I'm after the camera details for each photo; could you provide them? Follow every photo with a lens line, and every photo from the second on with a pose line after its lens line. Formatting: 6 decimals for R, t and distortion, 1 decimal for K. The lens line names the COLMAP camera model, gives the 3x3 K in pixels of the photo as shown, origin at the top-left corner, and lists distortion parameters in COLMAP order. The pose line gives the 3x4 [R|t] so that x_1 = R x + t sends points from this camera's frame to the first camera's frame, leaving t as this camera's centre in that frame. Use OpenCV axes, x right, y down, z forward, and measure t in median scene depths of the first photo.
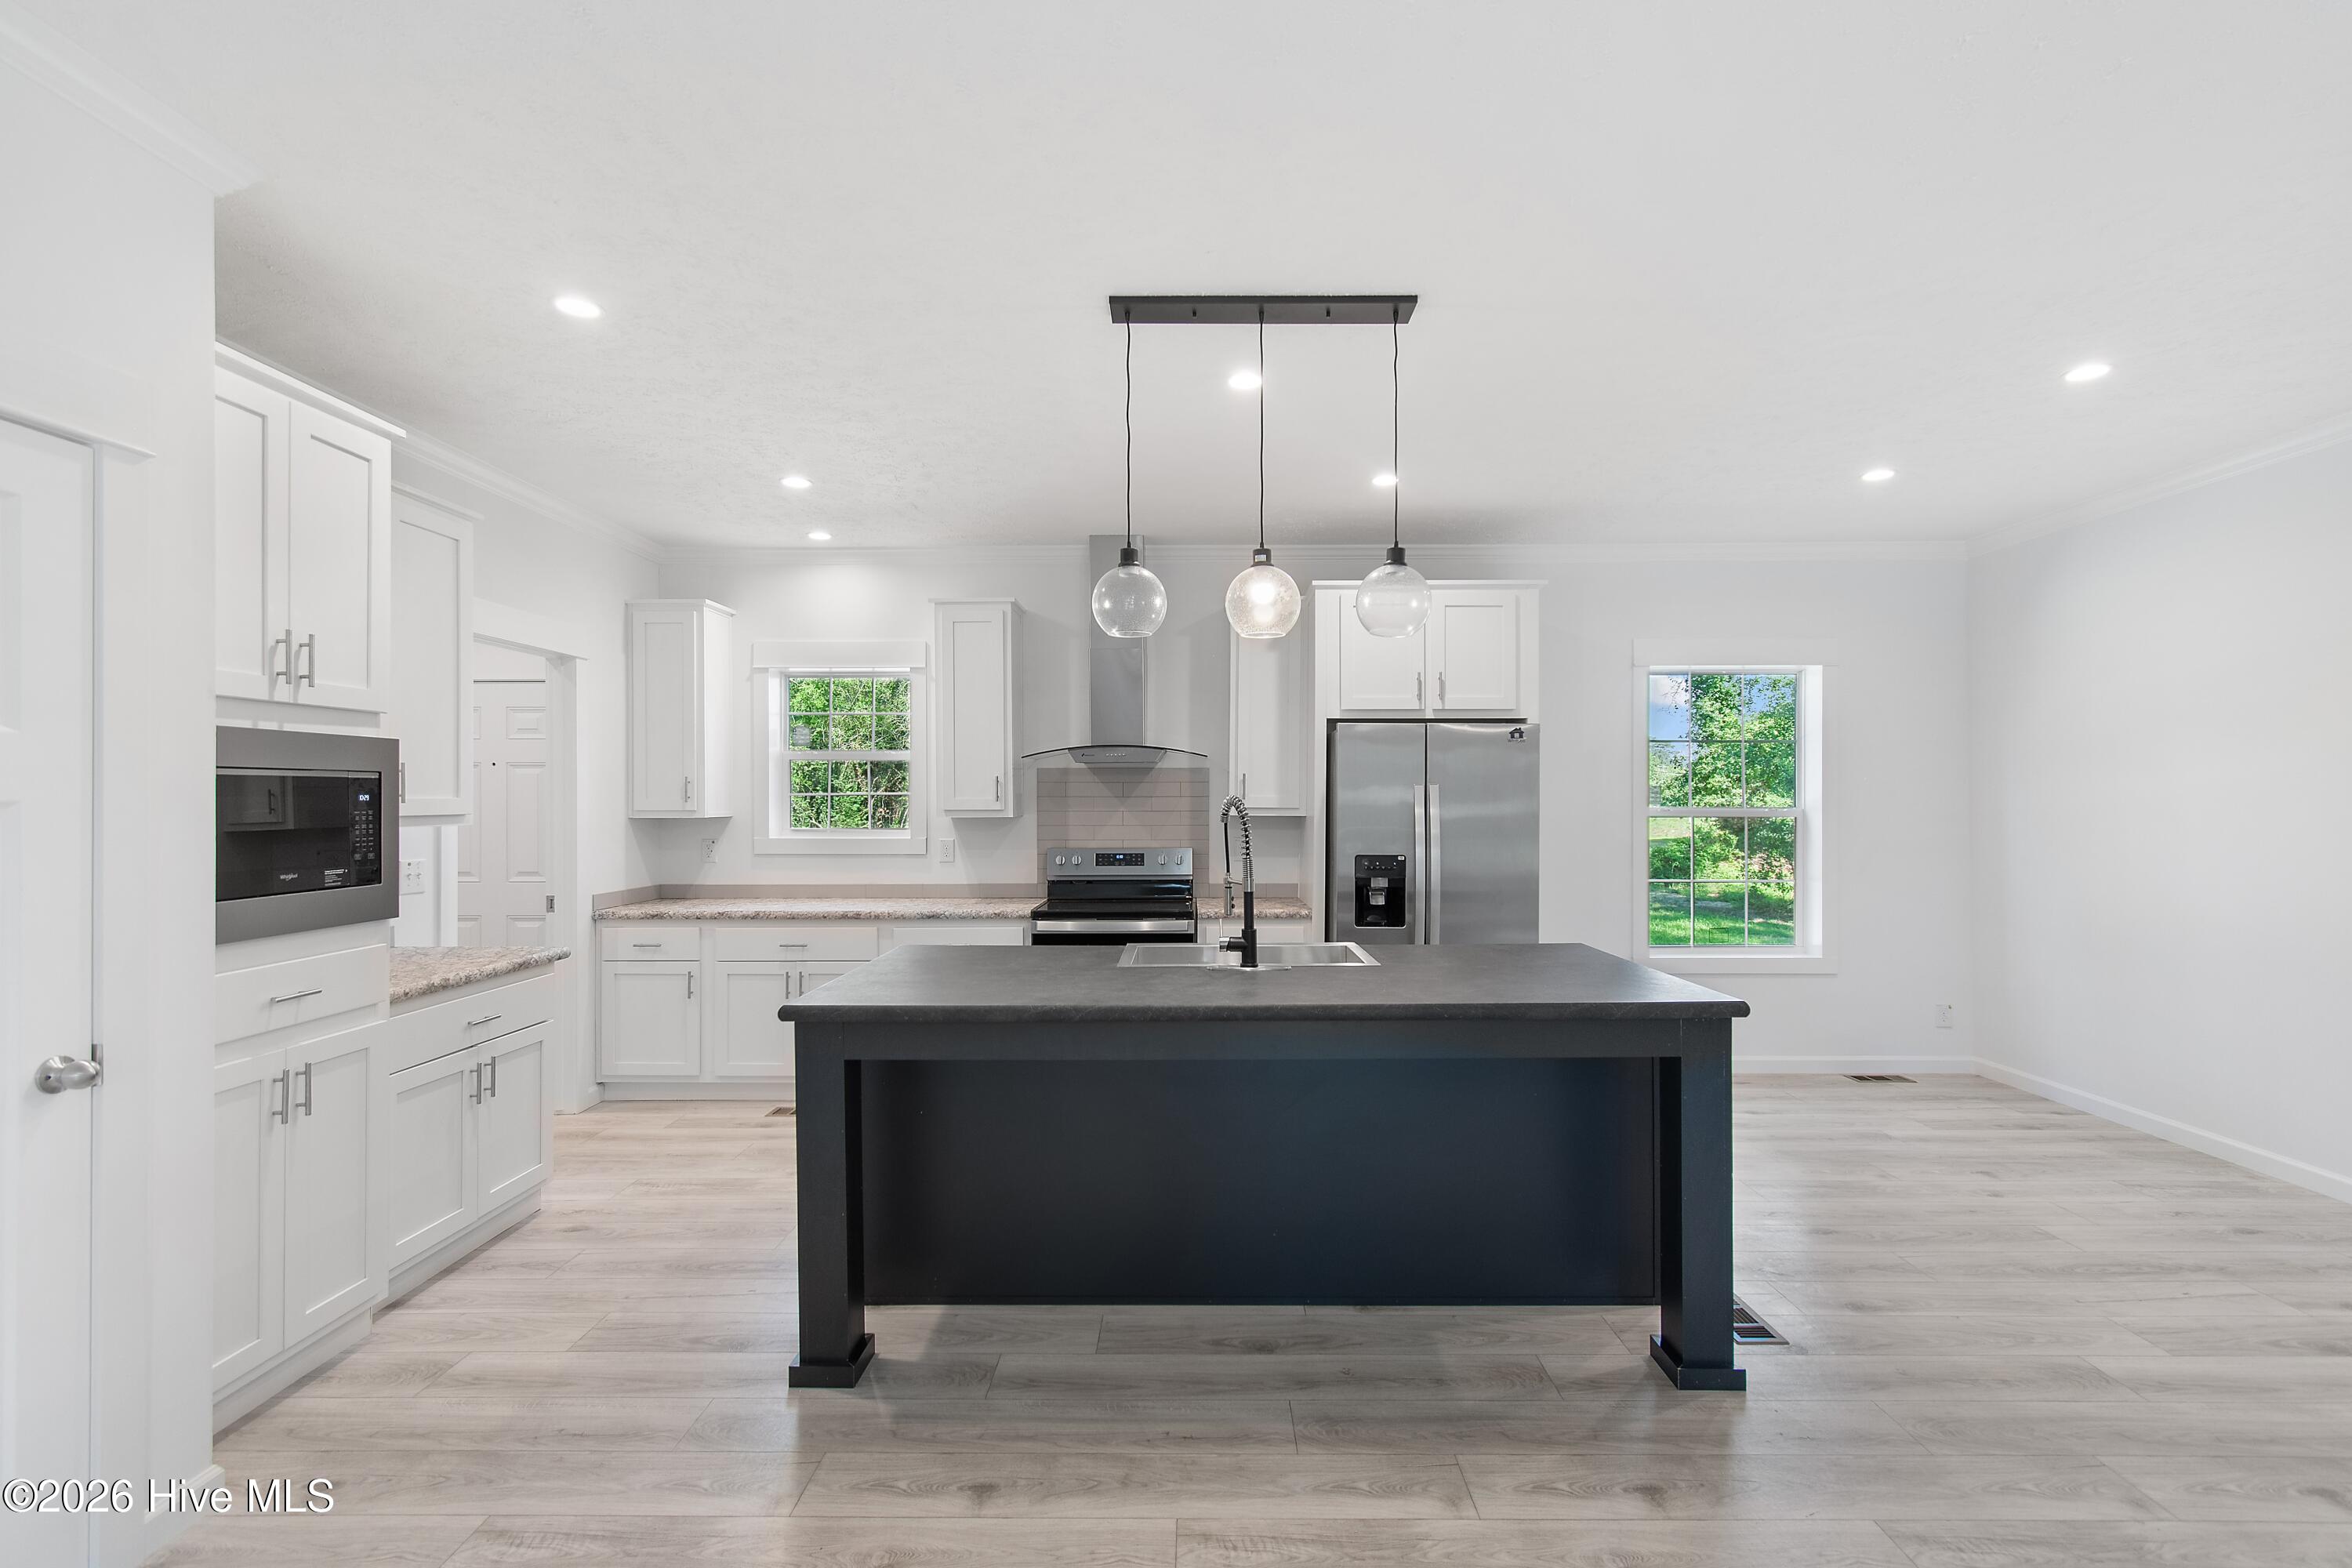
lens RADIAL K [[1035.3, 0, 1186.1], [0, 1035.3, 794.0], [0, 0, 1]] dist [0.002124, 0.000378]
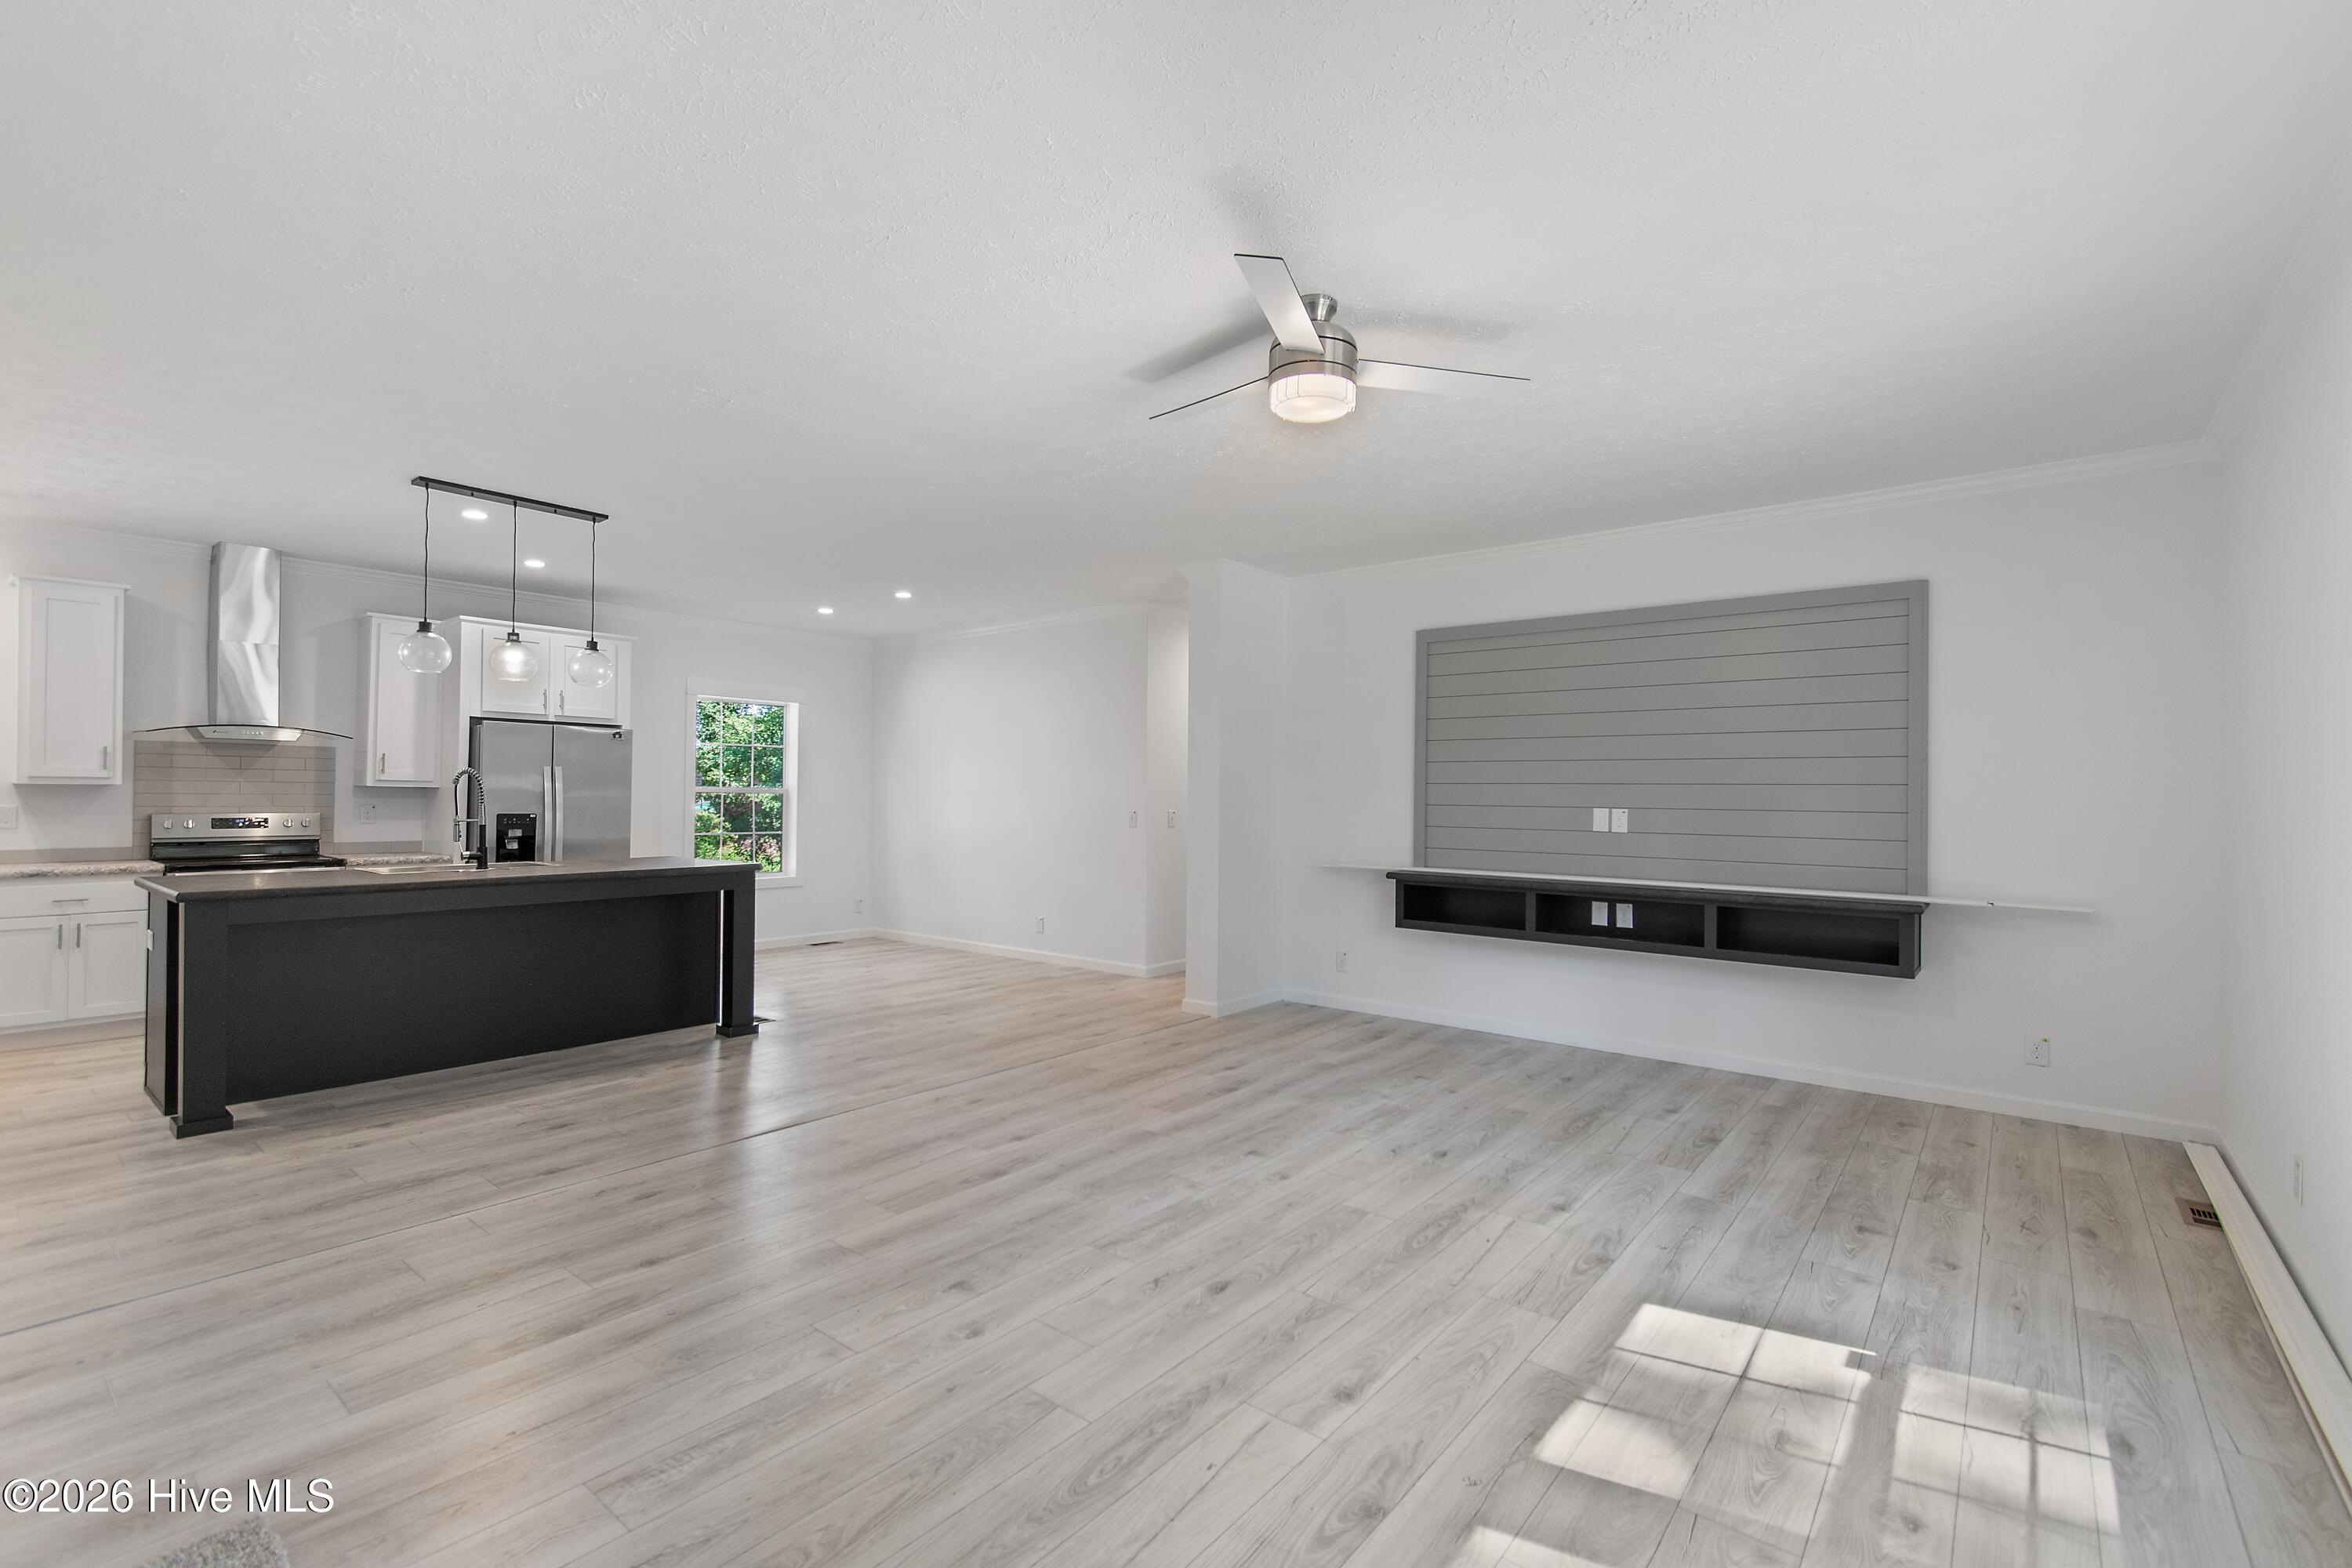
lens RADIAL K [[1035.3, 0, 1183.7], [0, 1035.3, 790.2], [0, 0, 1]] dist [0.002124, 0.000378]
pose [[0.619793, 0.013735, 0.784645, -0.359502], [-0.015479, 0.999866, -0.005276, 0.018257], [-0.784612, -0.008876, 0.619923, -0.608824]]
